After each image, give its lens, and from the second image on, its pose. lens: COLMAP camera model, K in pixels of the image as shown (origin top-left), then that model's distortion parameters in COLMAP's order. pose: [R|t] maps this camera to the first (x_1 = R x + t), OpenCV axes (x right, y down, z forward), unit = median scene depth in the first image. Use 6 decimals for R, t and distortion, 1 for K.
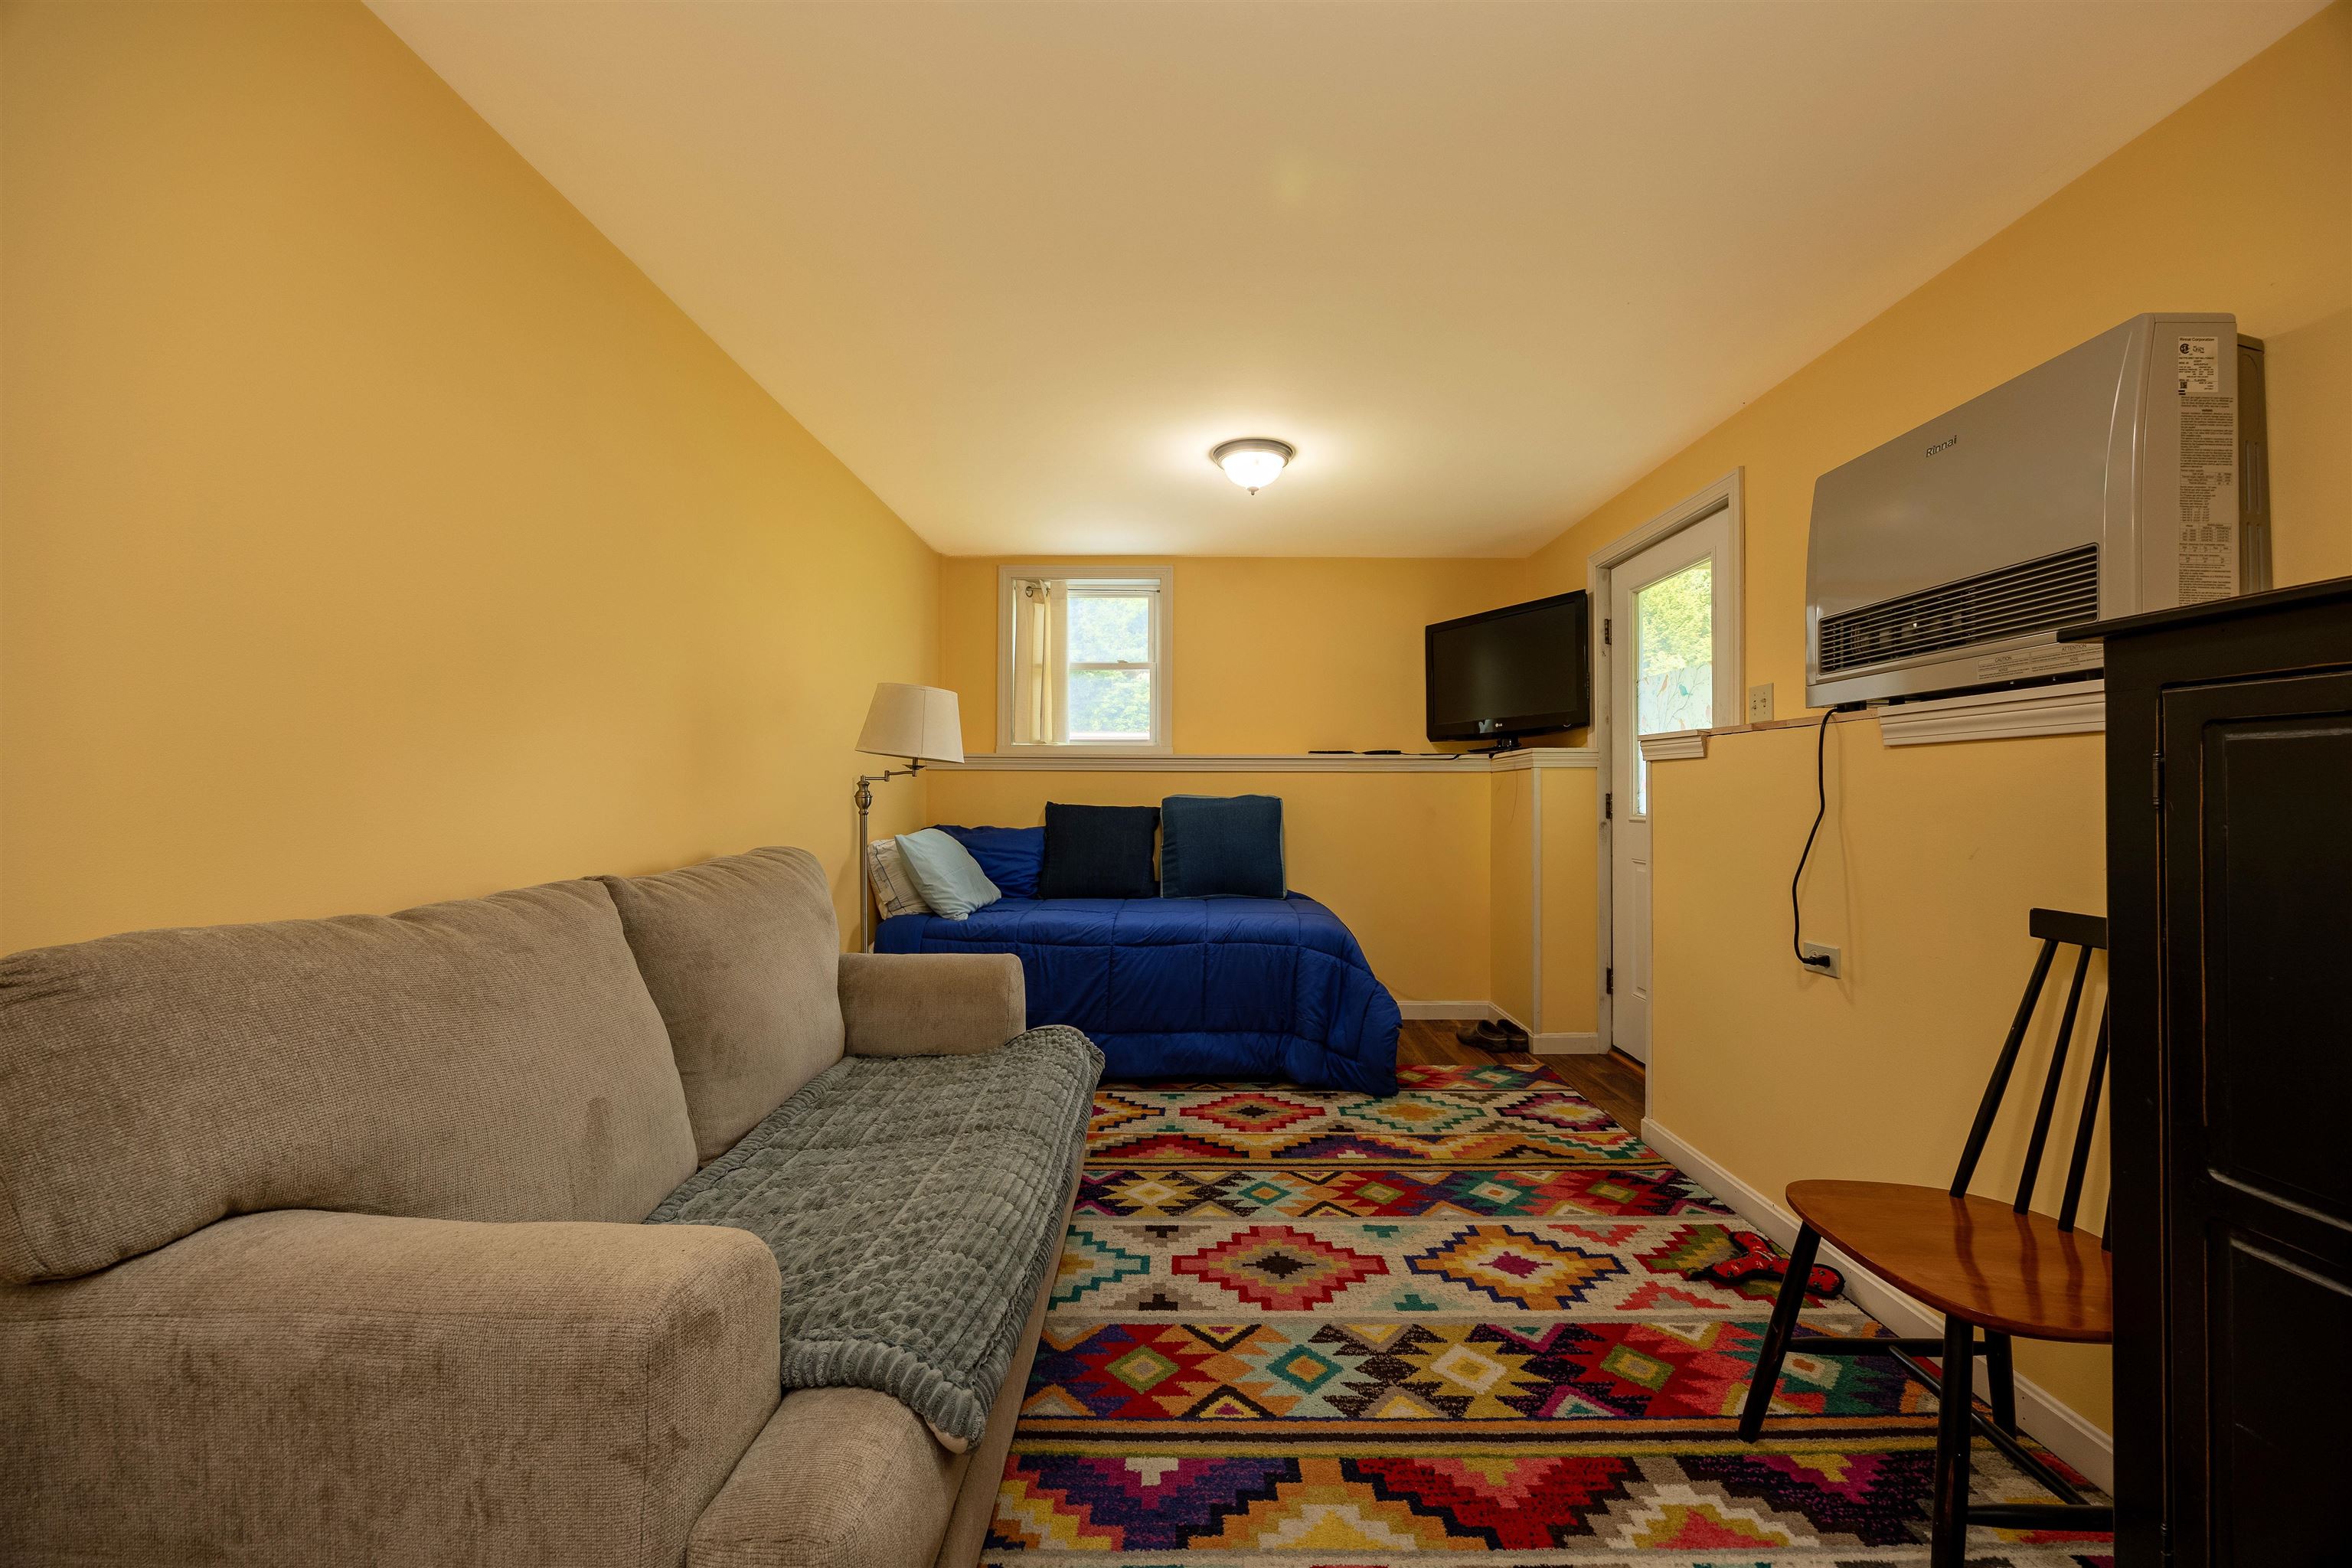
lens RADIAL K [[887.9, 0, 1184.2], [0, 887.9, 783.3], [0, 0, 1]] dist [-0.004513, 0.000015]
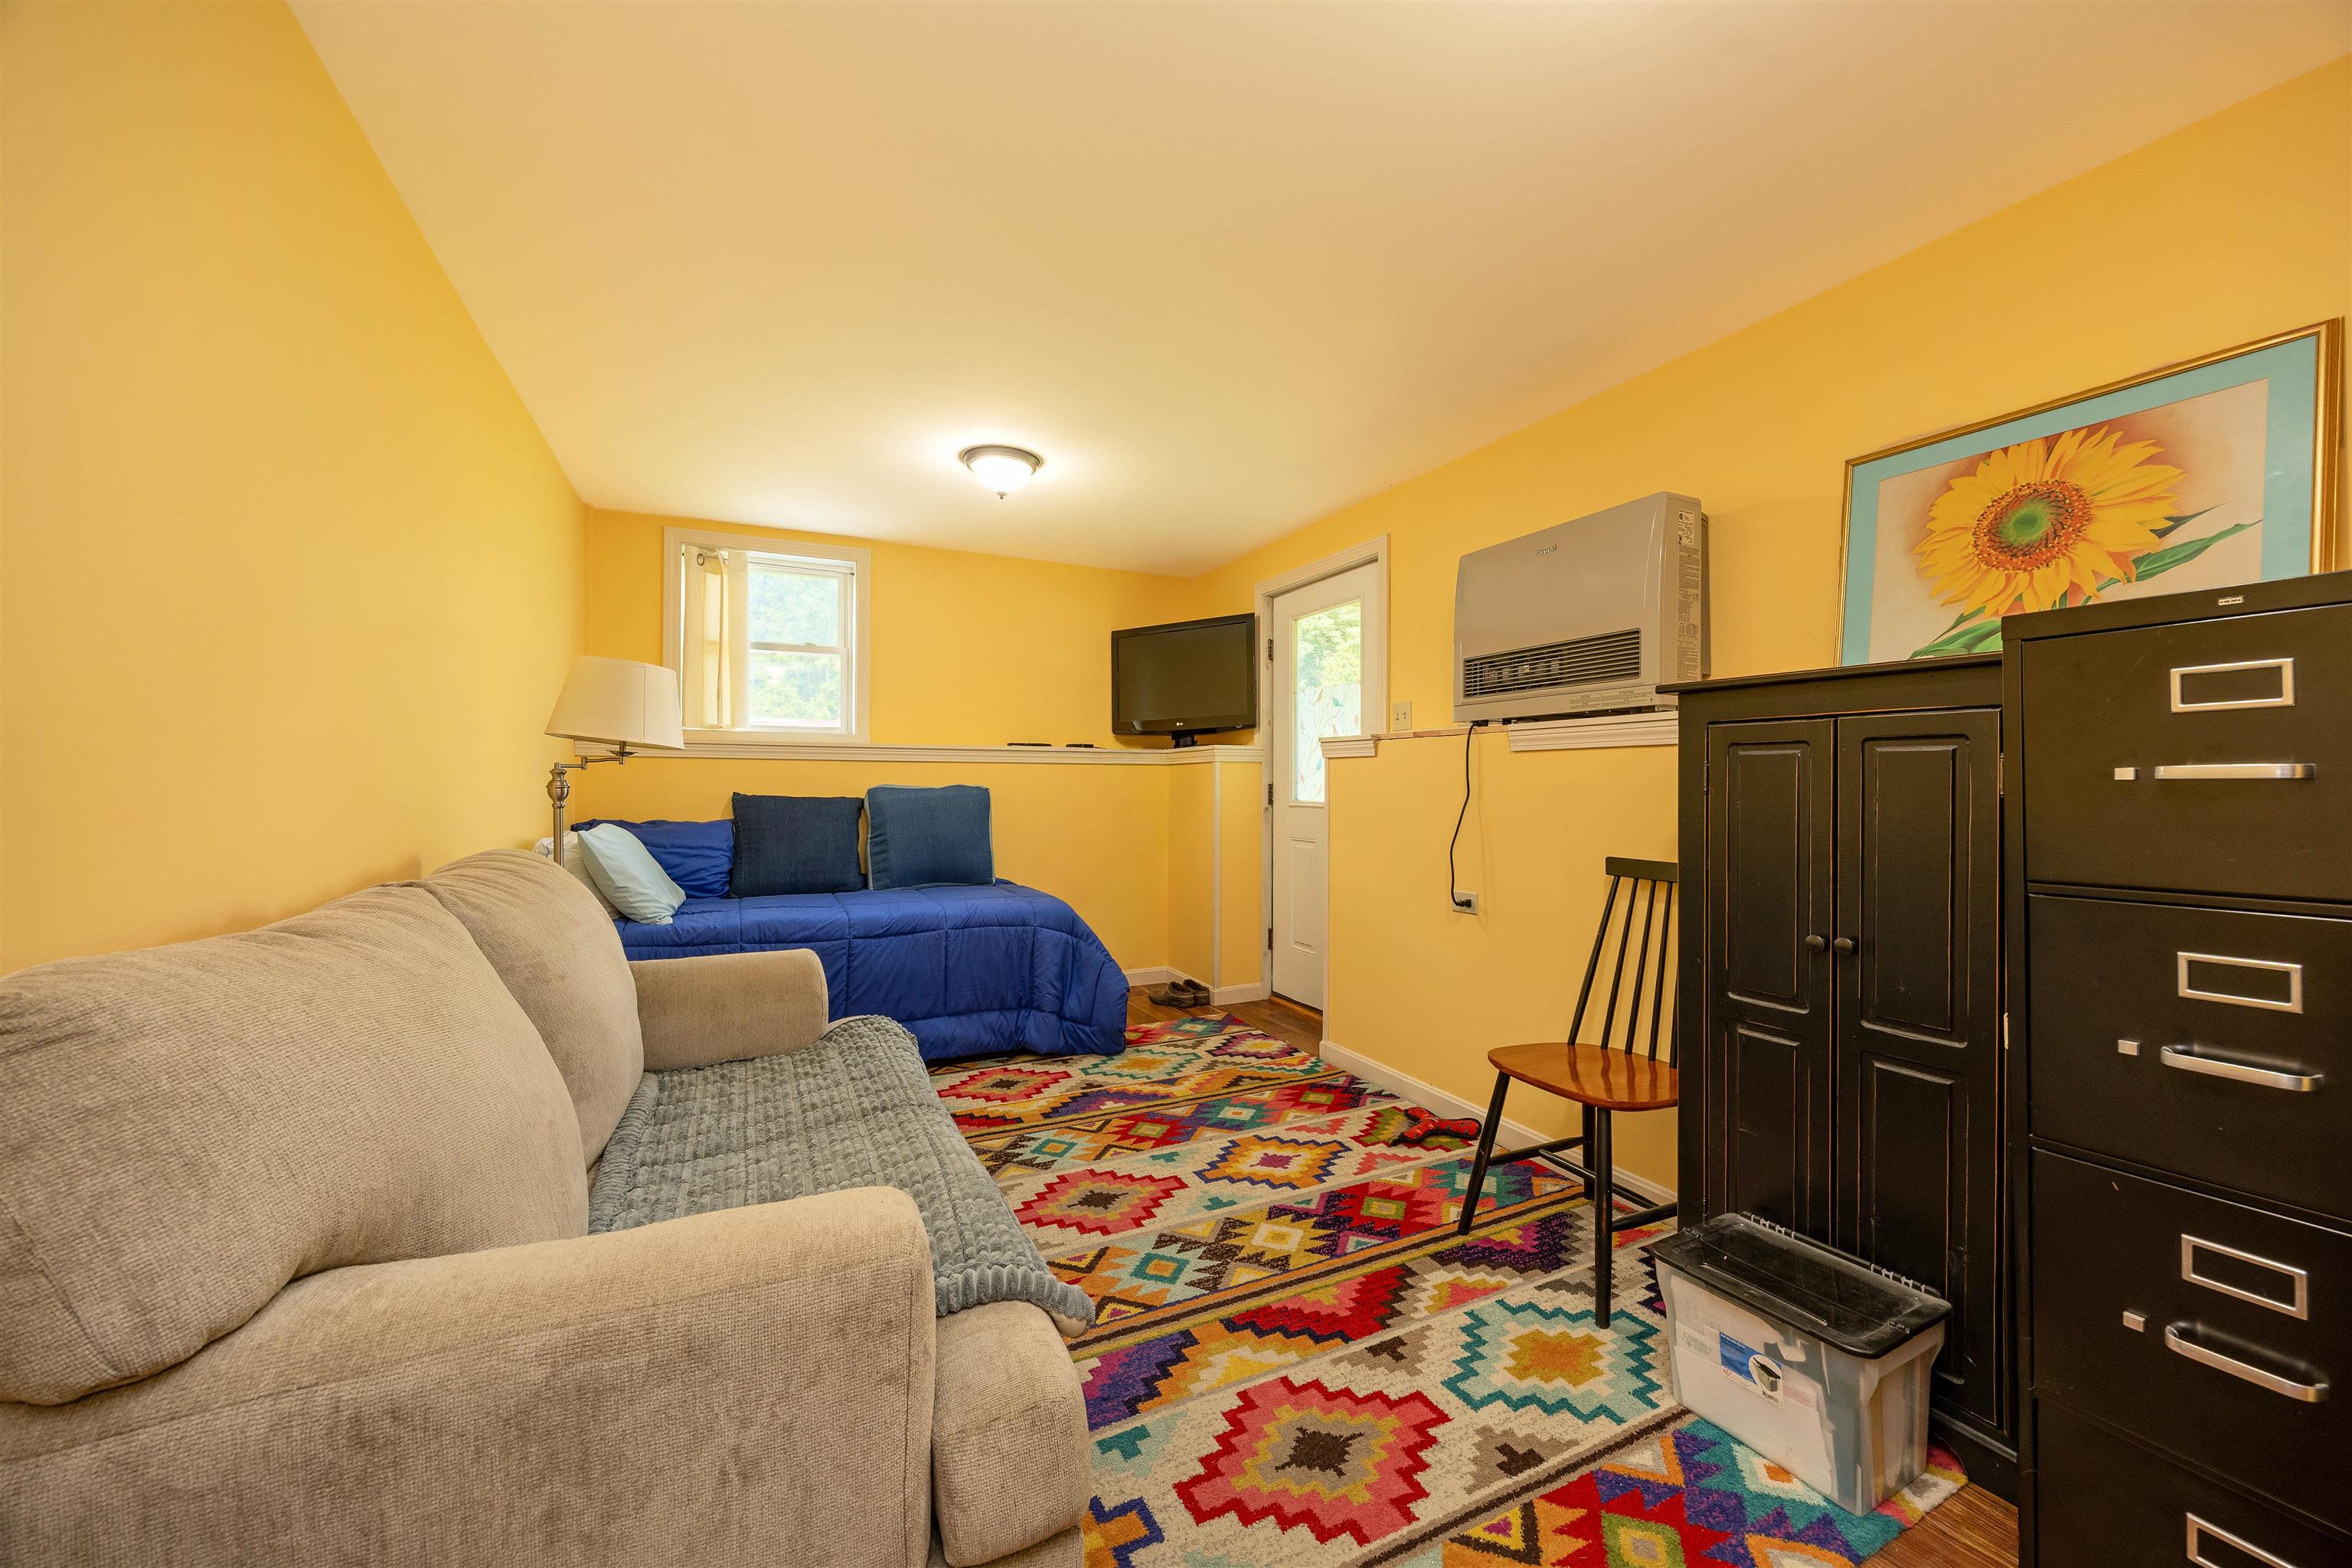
lens RADIAL K [[887.9, 0, 1184.2], [0, 887.9, 783.3], [0, 0, 1]] dist [-0.004513, 0.000015]
pose [[0.896408, 0.000793, 0.443229, -0.268464], [-0.005803, 0.999934, 0.009946, -0.001057], [-0.443192, -0.011488, 0.896353, -0.053227]]
